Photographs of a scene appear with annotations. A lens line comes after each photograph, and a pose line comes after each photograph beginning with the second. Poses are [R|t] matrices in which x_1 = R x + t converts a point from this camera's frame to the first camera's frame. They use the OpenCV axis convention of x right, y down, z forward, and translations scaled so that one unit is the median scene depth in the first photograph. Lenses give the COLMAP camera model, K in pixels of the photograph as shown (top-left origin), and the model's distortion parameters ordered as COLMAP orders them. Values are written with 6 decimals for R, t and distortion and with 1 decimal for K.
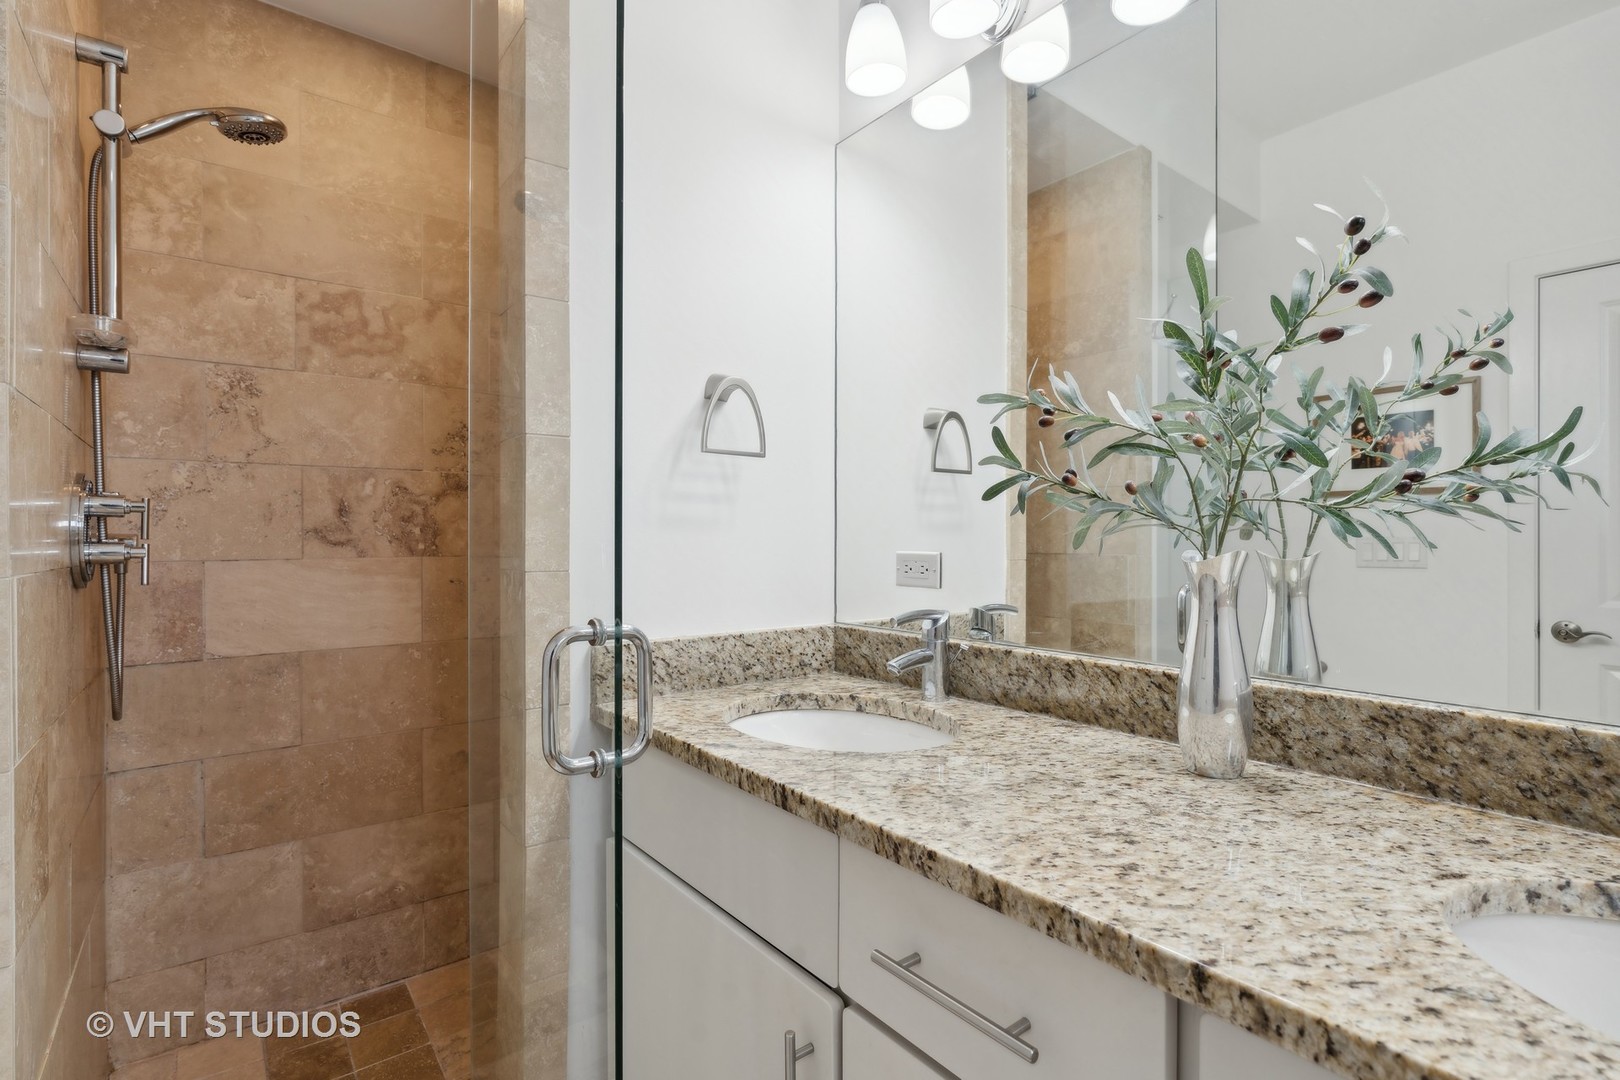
lens RADIAL K [[758.9, 0, 810.0], [0, 758.9, 540.0], [0, 0, 1]] dist [-0.001460, -0.000129]
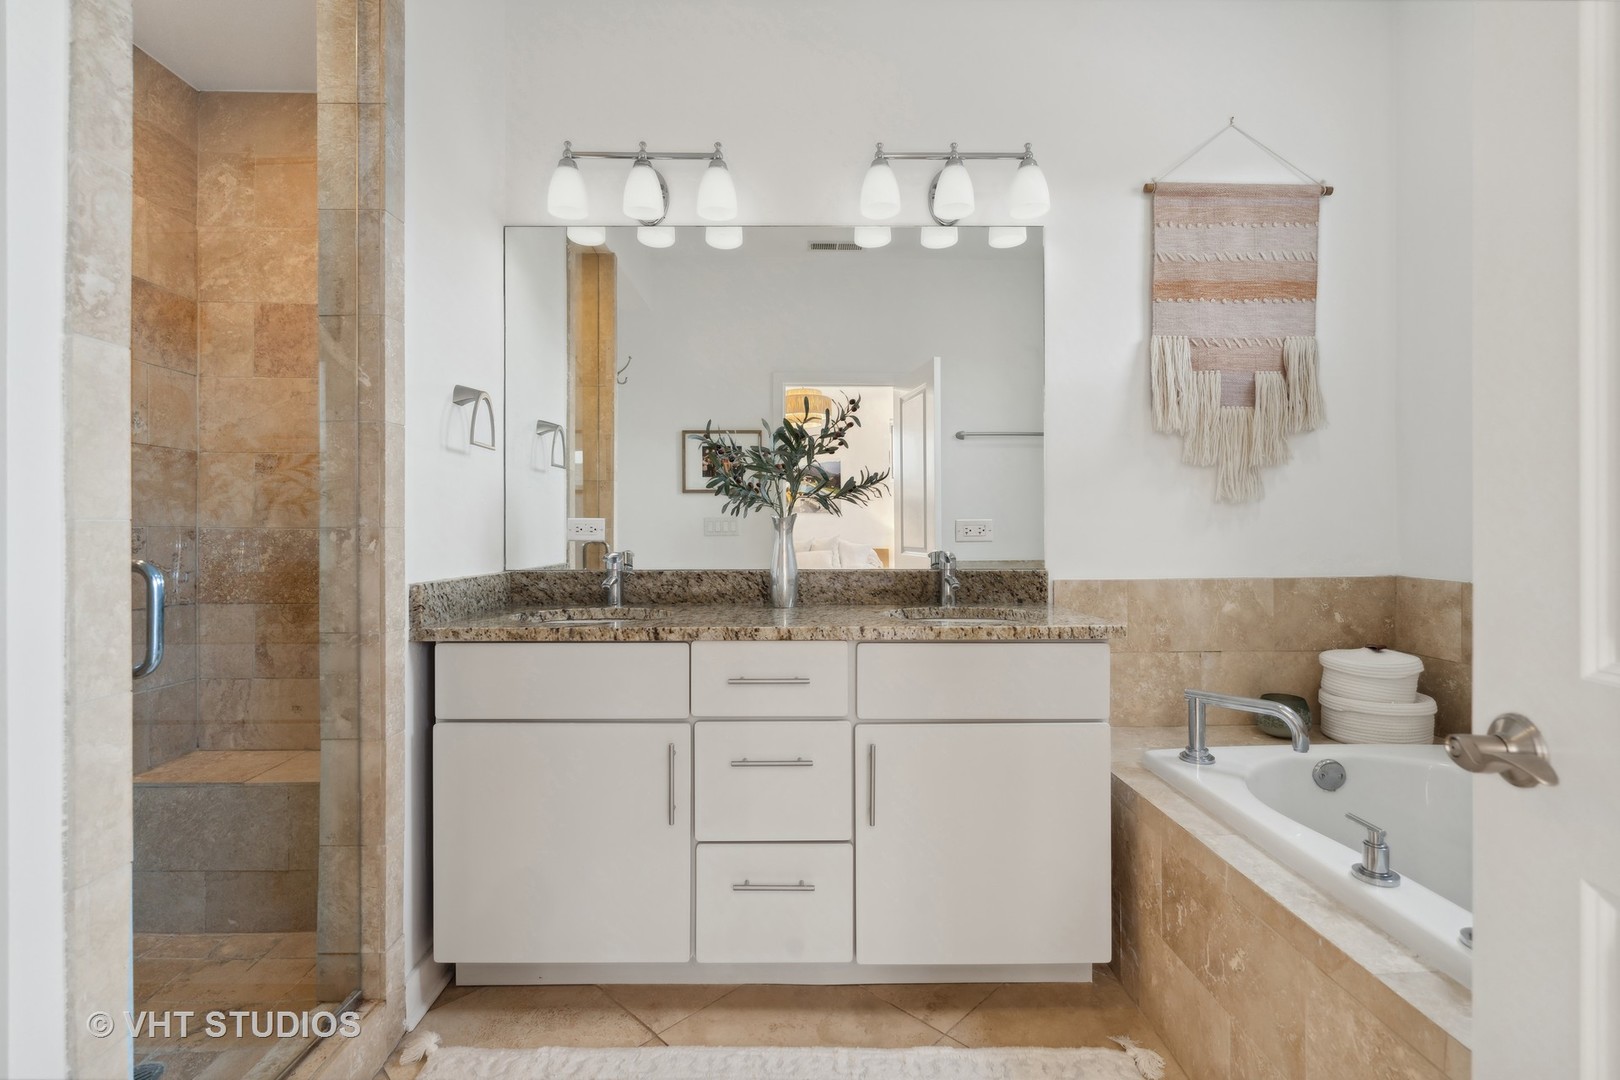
lens RADIAL K [[731.4, 0, 805.2], [0, 731.4, 530.4], [0, 0, 1]] dist [-0.004355, 0.000377]
pose [[0.610100, -0.003256, 0.792317, -1.011338], [0.003126, 0.999994, 0.001702, 0.051336], [-0.792318, 0.001438, 0.610107, -0.365564]]
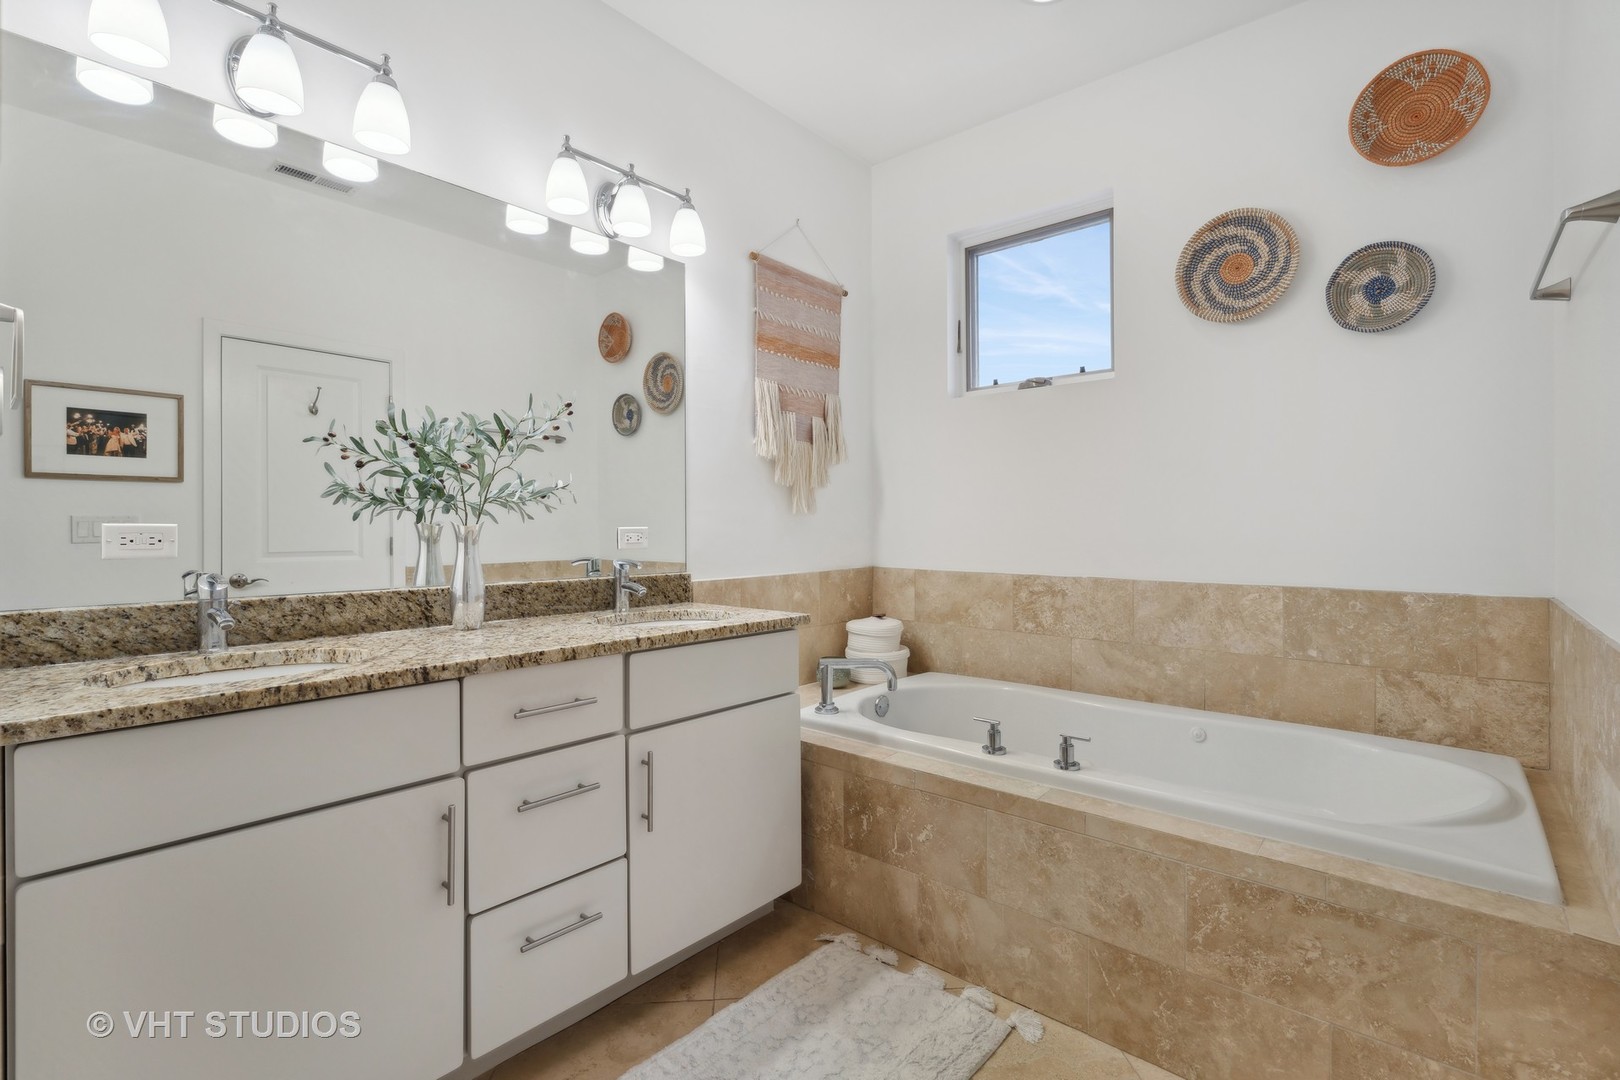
lens RADIAL K [[746.7, 0, 808.8], [0, 746.7, 527.6], [0, 0, 1]] dist [-0.003026, 0.000108]
pose [[-0.196017, -0.001722, 0.980599, -1.326069], [-0.000795, 0.999998, 0.001597, 0.023767], [-0.980600, -0.000467, -0.196018, 0.403656]]
